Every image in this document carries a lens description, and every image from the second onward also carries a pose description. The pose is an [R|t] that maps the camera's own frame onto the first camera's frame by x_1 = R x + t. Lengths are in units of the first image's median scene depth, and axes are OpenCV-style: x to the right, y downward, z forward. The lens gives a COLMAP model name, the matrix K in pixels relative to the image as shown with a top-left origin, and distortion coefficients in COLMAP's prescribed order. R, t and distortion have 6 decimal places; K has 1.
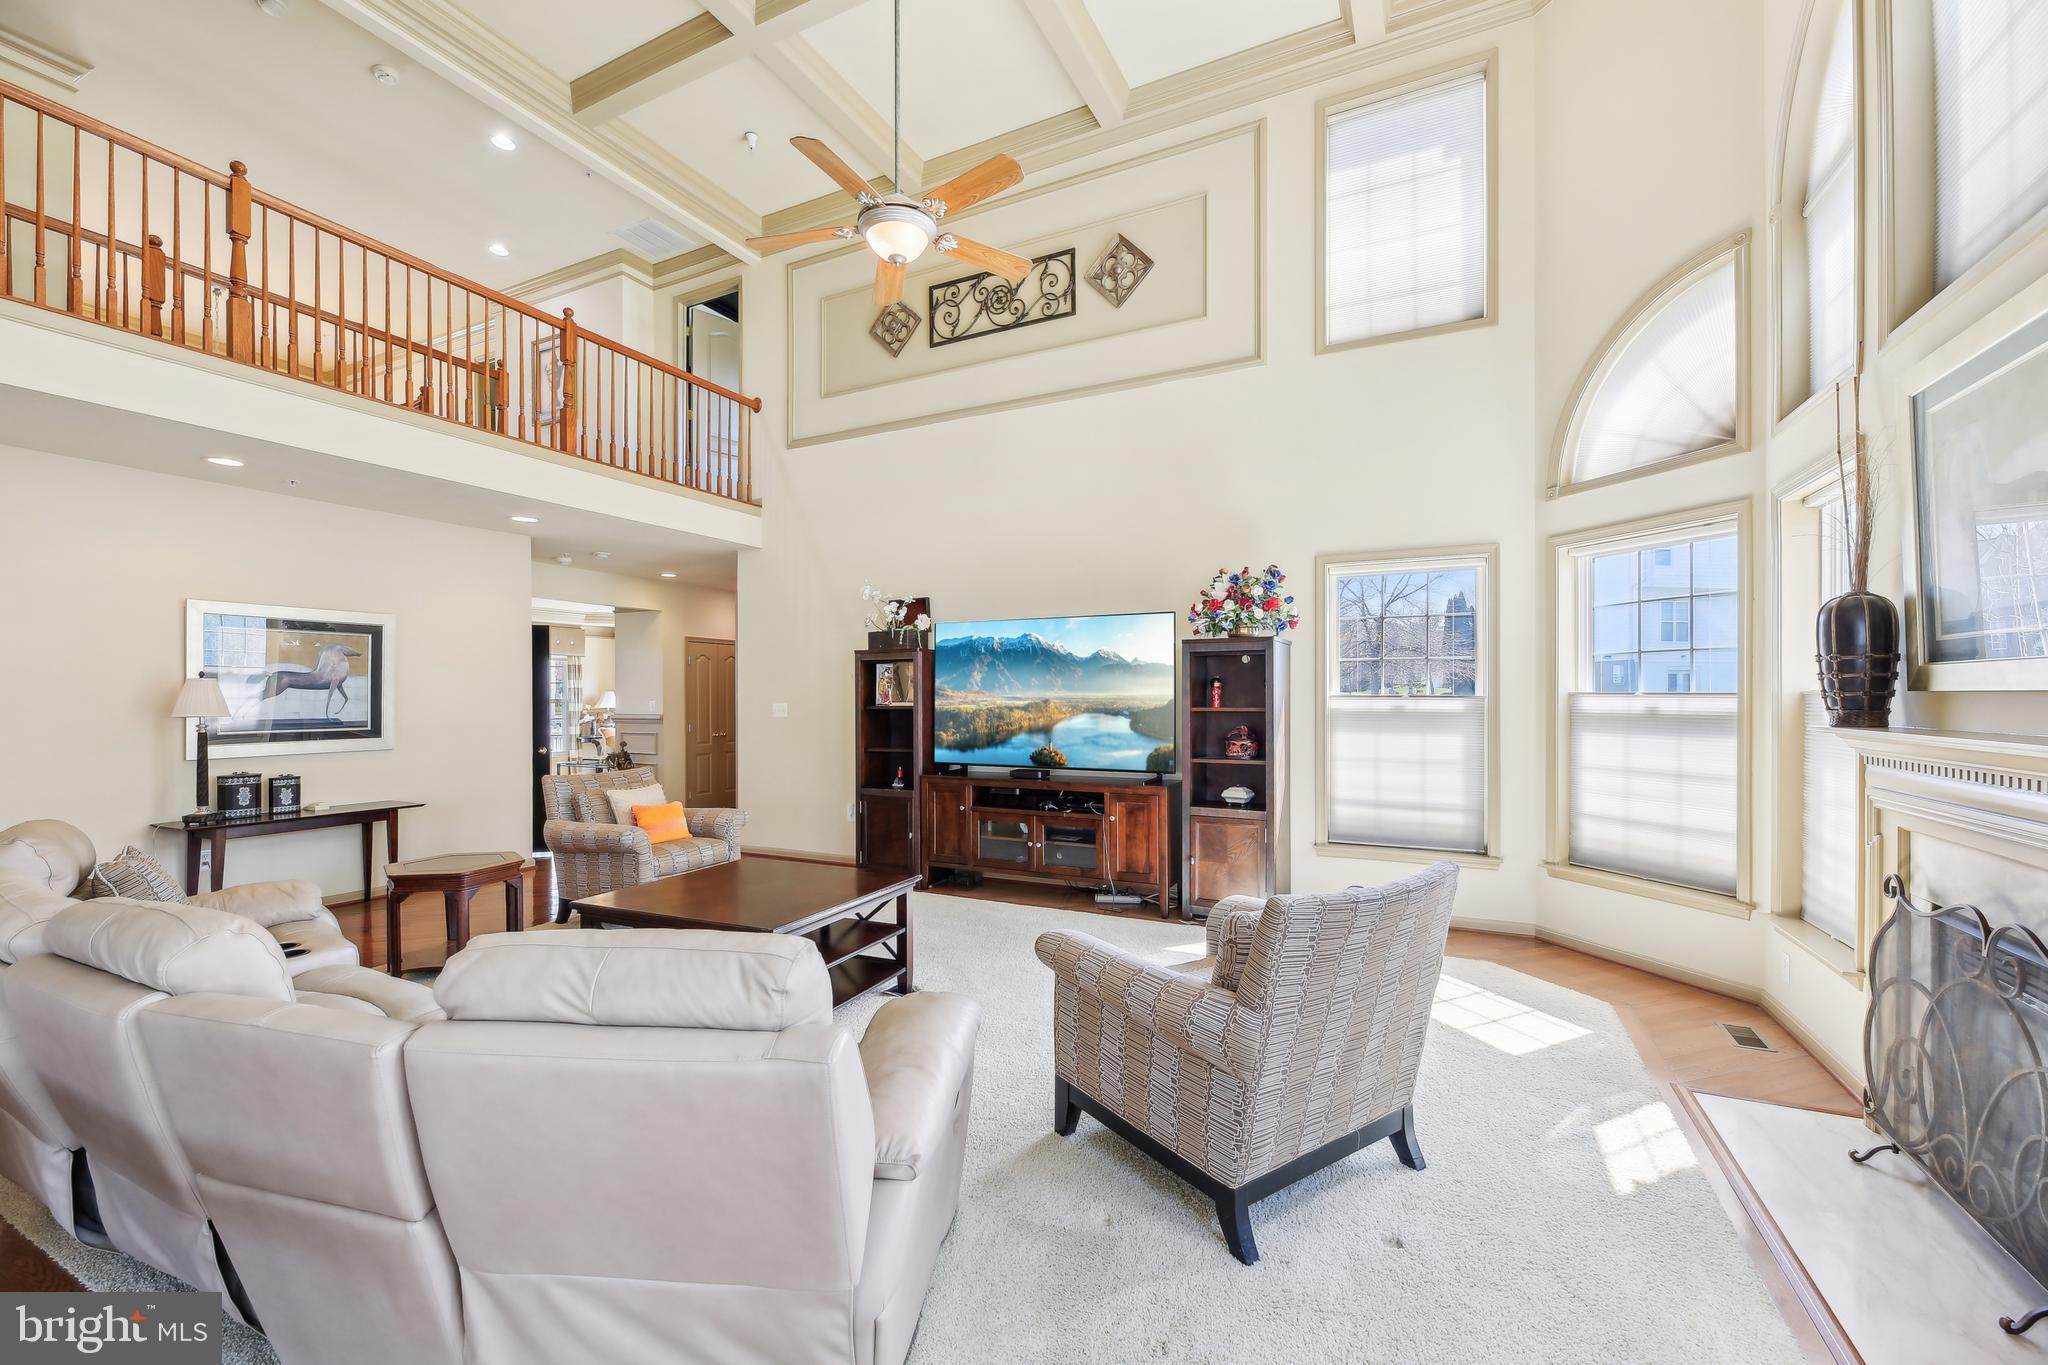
lens RADIAL K [[846.6, 0, 1022.9], [0, 846.6, 689.9], [0, 0, 1]] dist [0.003609, -0.000815]
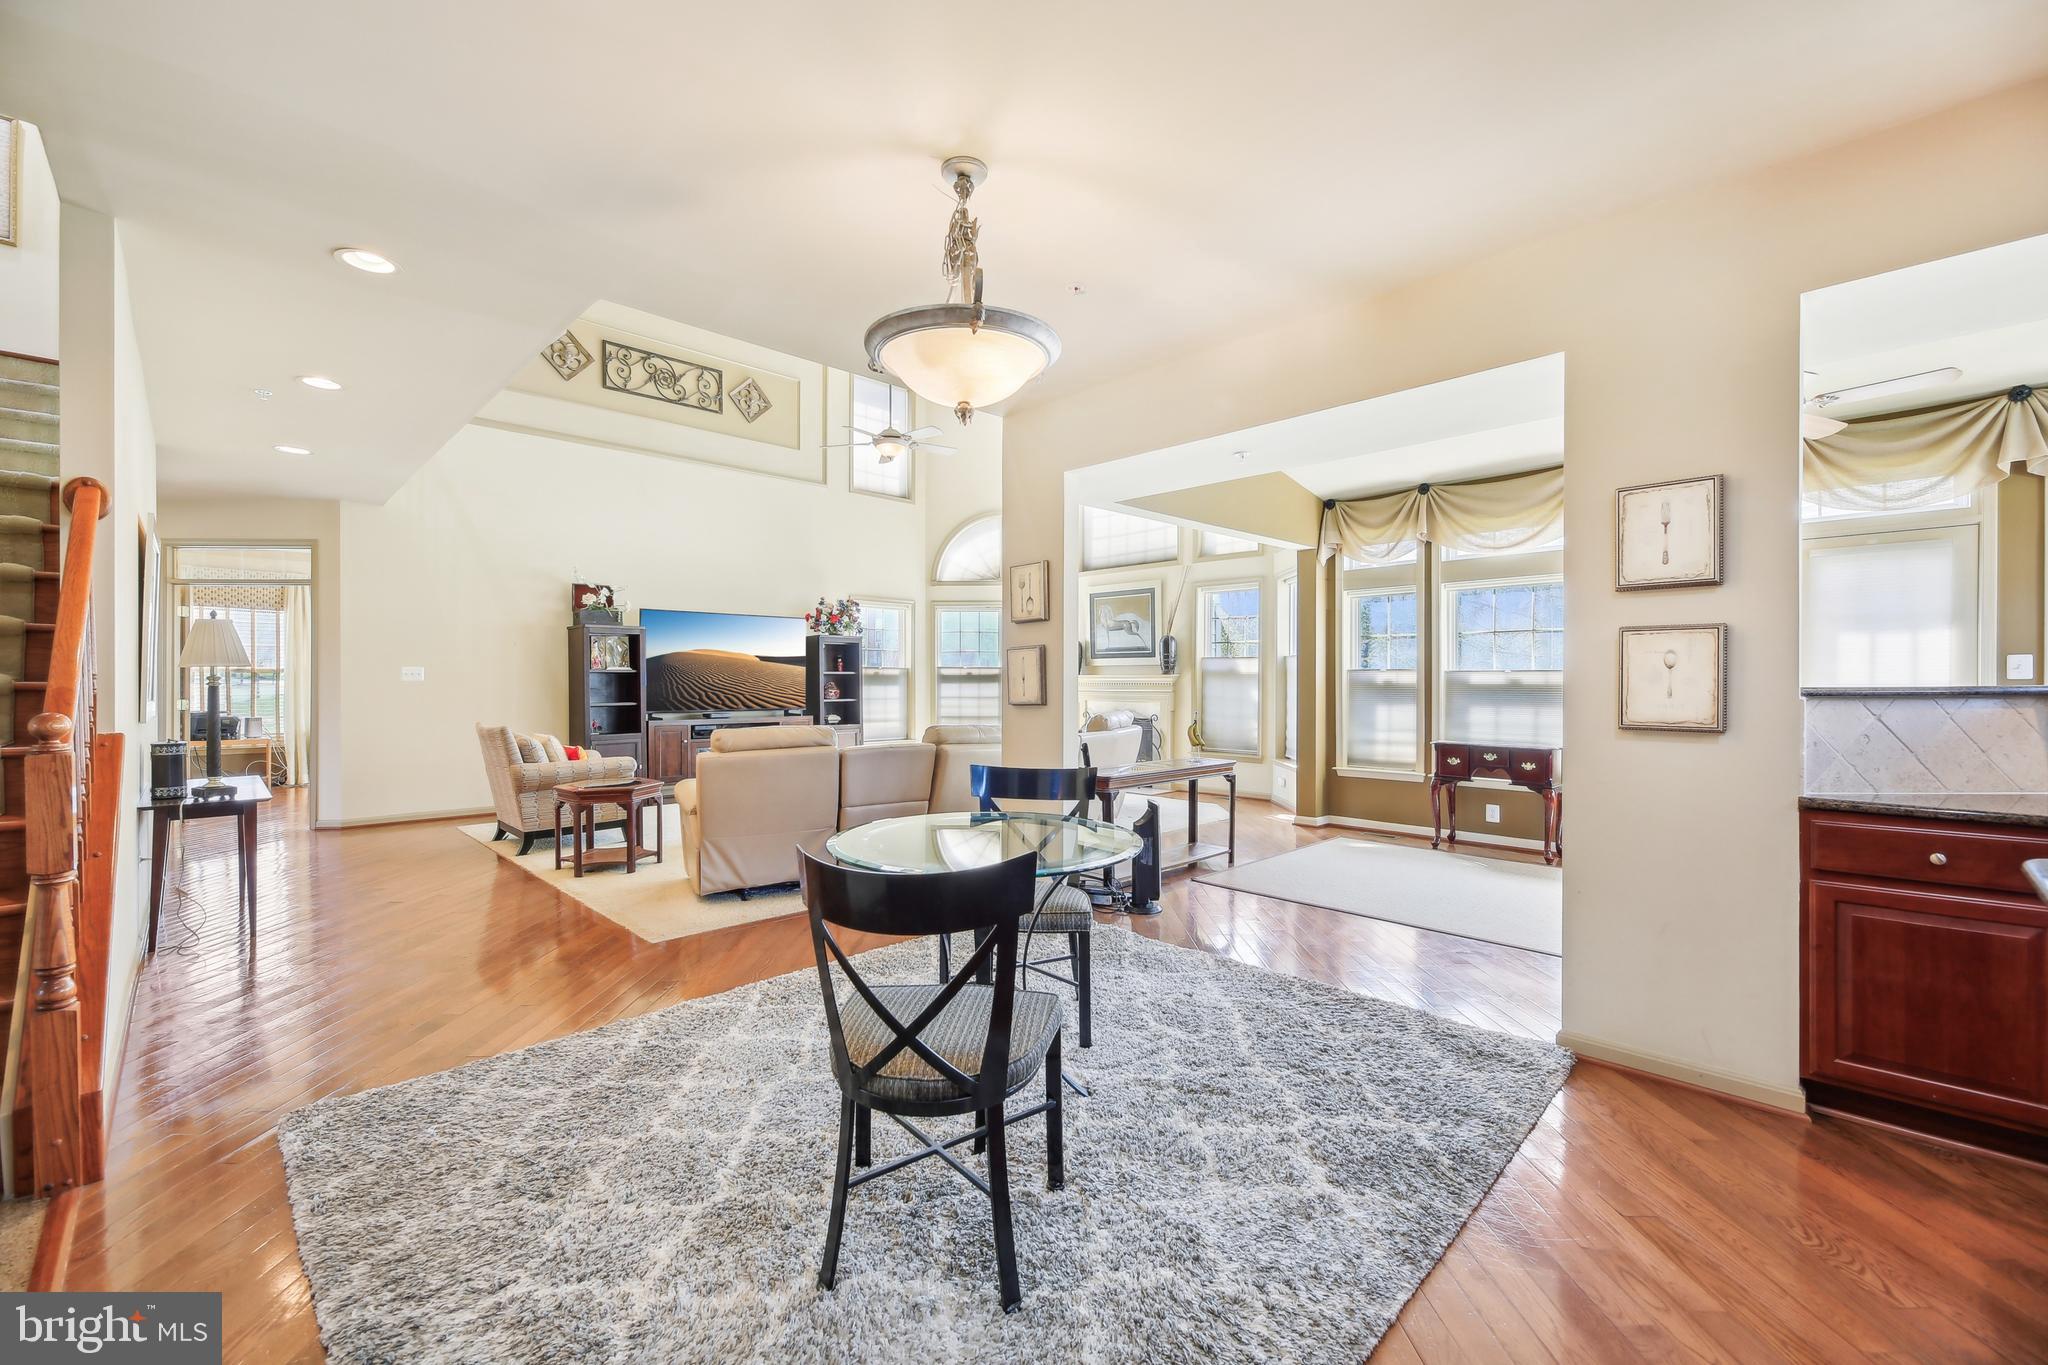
lens RADIAL K [[846.6, 0, 1024.3], [0, 846.6, 688.1], [0, 0, 1]] dist [0.003609, -0.000815]
pose [[0.316895, -0.002074, 0.948459, -1.204268], [-0.005342, 0.999978, 0.003972, 0.039707], [-0.948446, -0.006326, 0.316876, -0.002334]]
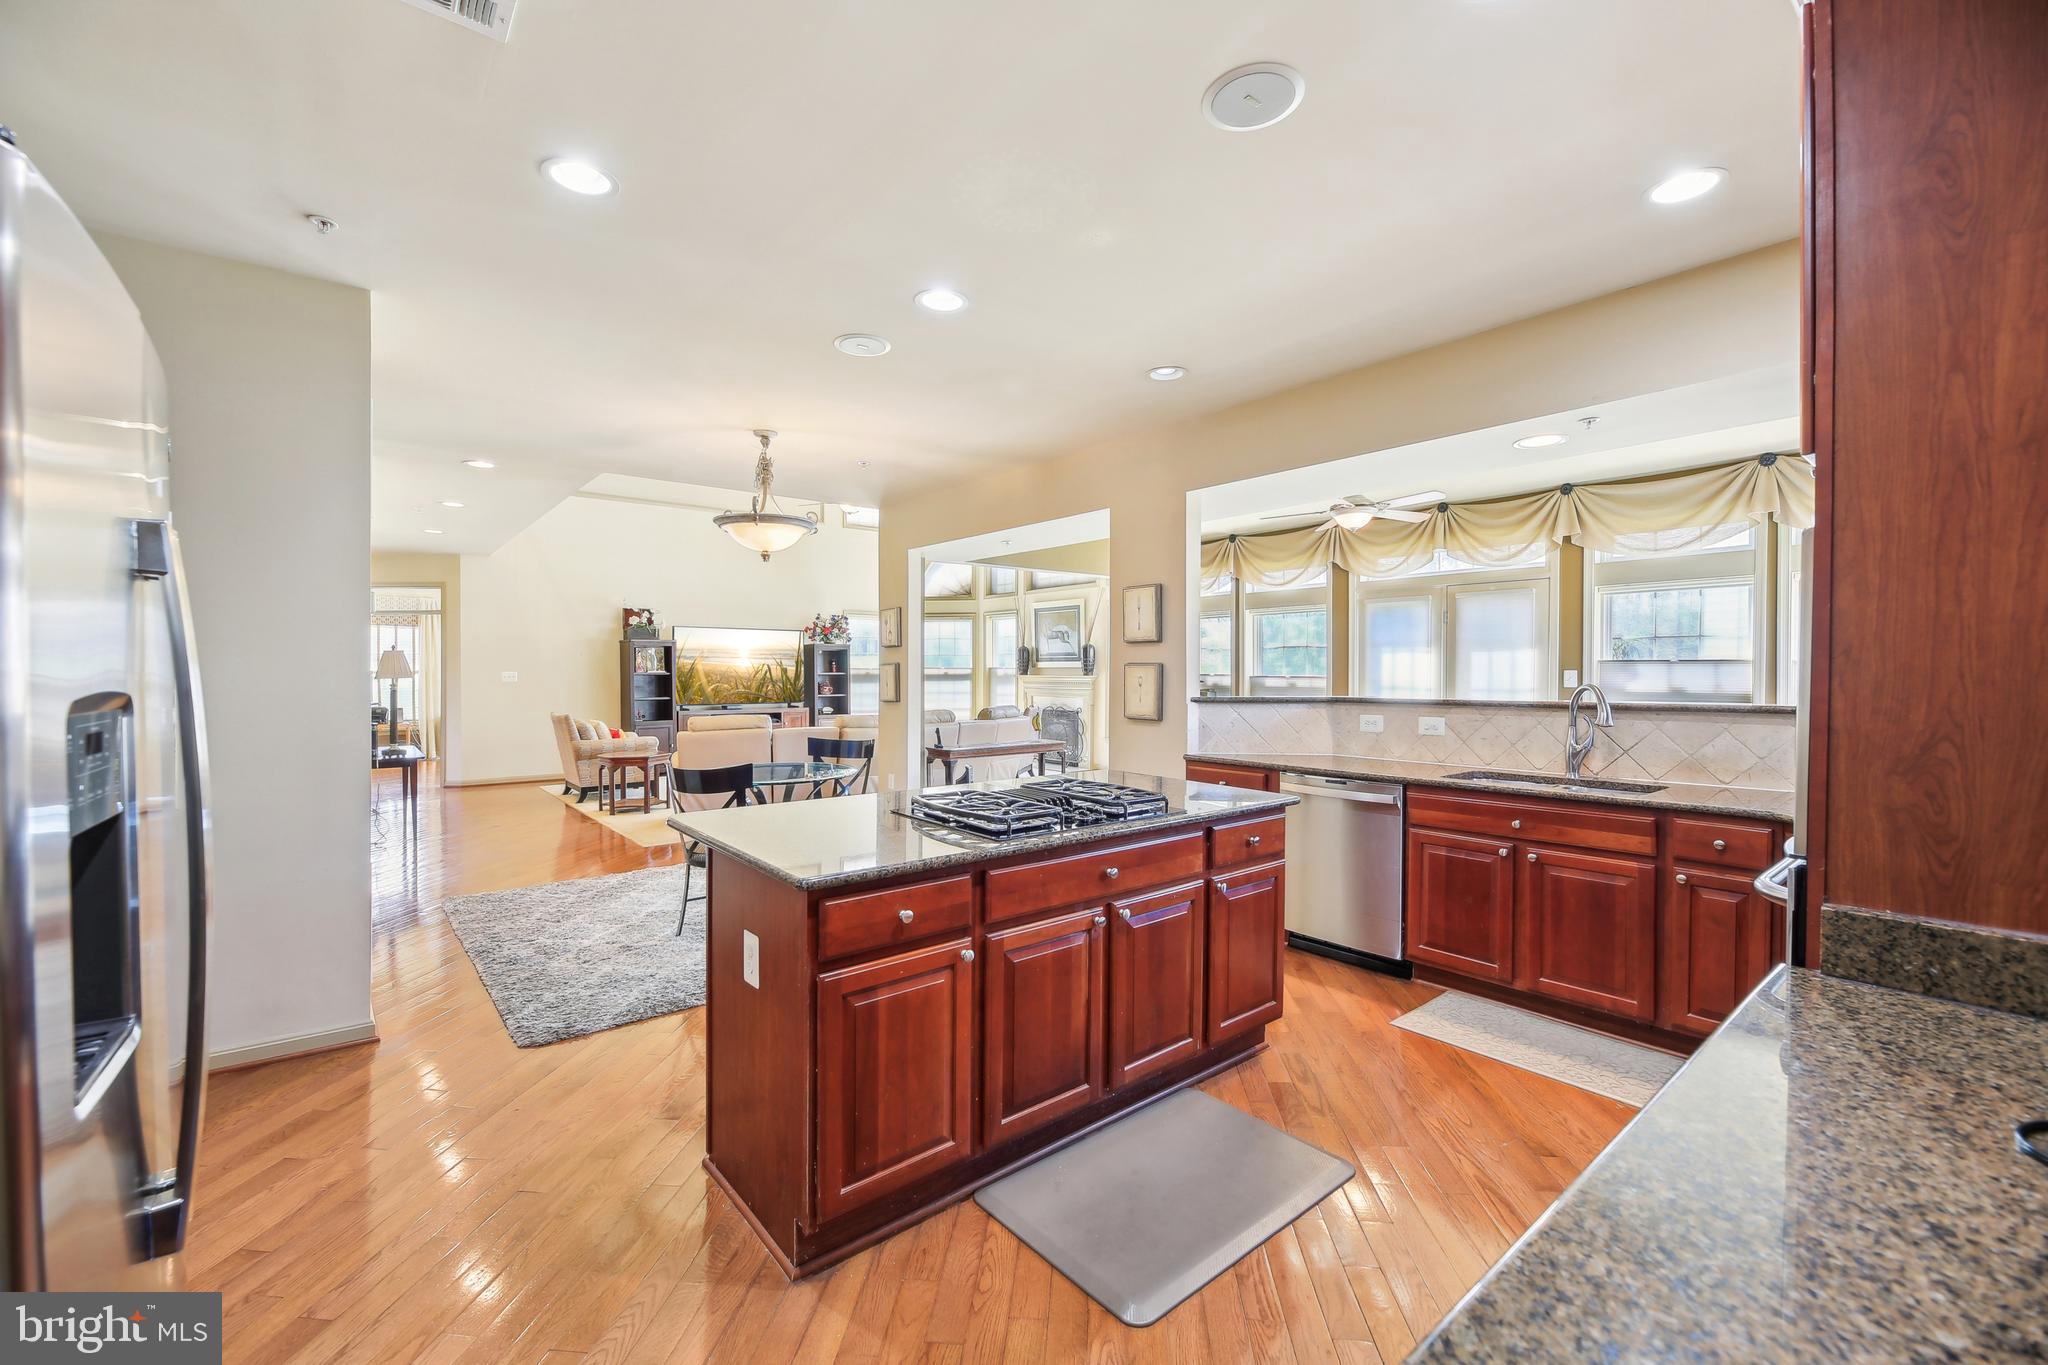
lens RADIAL K [[846.6, 0, 1023.4], [0, 846.6, 683.9], [0, 0, 1]] dist [0.003609, -0.000815]
pose [[0.396867, -0.006155, 0.917855, -1.461953], [-0.006696, 0.999931, 0.009601, 0.021074], [-0.917852, -0.009956, 0.396799, -0.379863]]
